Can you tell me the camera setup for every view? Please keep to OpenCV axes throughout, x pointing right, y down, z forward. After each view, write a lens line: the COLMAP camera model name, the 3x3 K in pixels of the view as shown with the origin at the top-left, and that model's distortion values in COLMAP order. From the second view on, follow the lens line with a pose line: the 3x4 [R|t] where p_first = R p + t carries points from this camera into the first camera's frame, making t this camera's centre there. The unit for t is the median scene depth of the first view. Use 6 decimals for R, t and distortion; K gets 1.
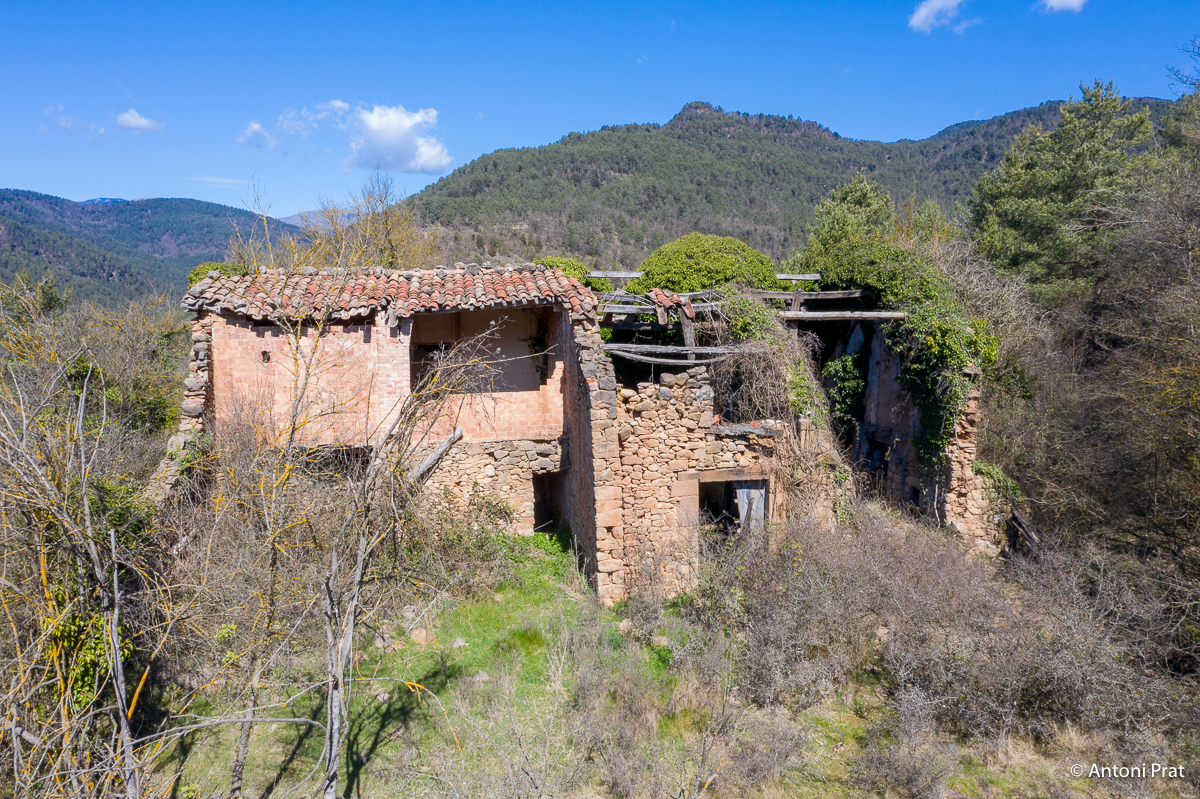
lens RADIAL K [[955.7, 0, 600.0], [0, 955.7, 399.5], [0, 0, 1]] dist [-0.026701, 0.012294]
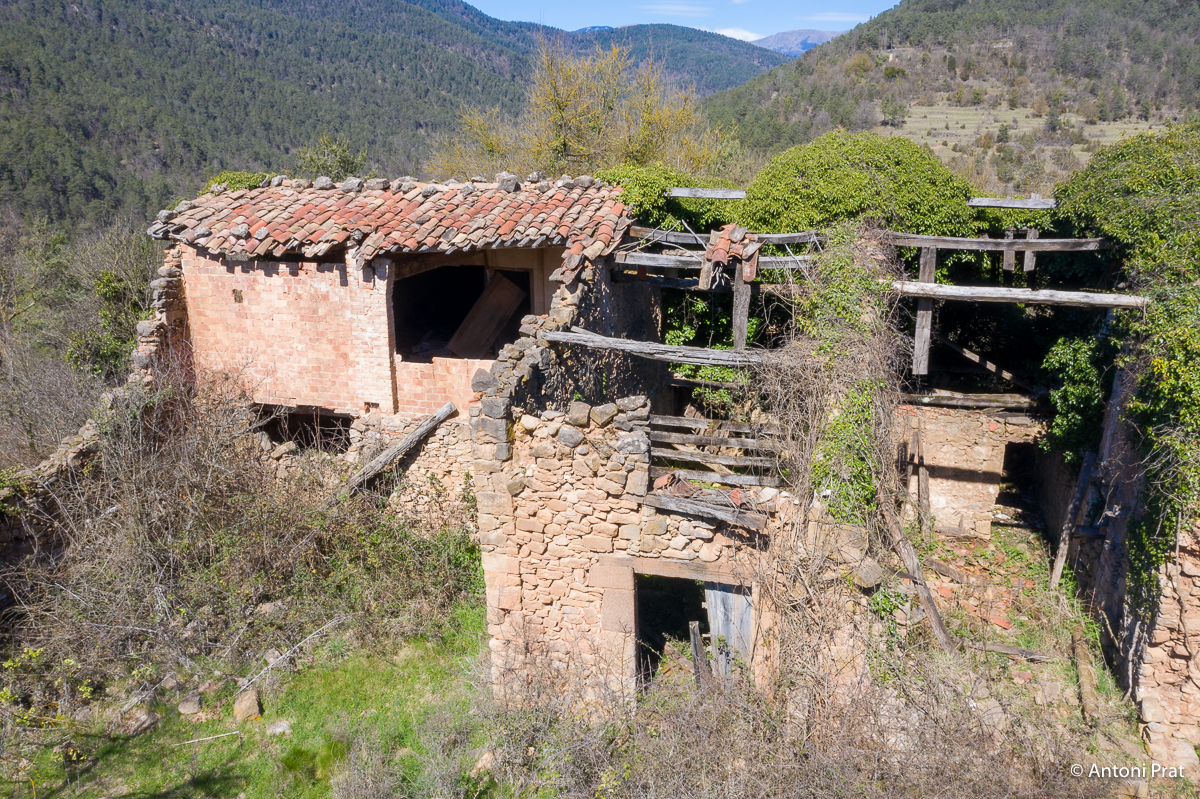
lens RADIAL K [[955.7, 0, 600.0], [0, 955.7, 399.5], [0, 0, 1]] dist [-0.026701, 0.012294]
pose [[0.884669, 0.130973, -0.447444, 0.308651], [-0.049817, 0.980791, 0.188594, -0.126466], [0.463550, -0.144553, 0.874200, 0.395339]]
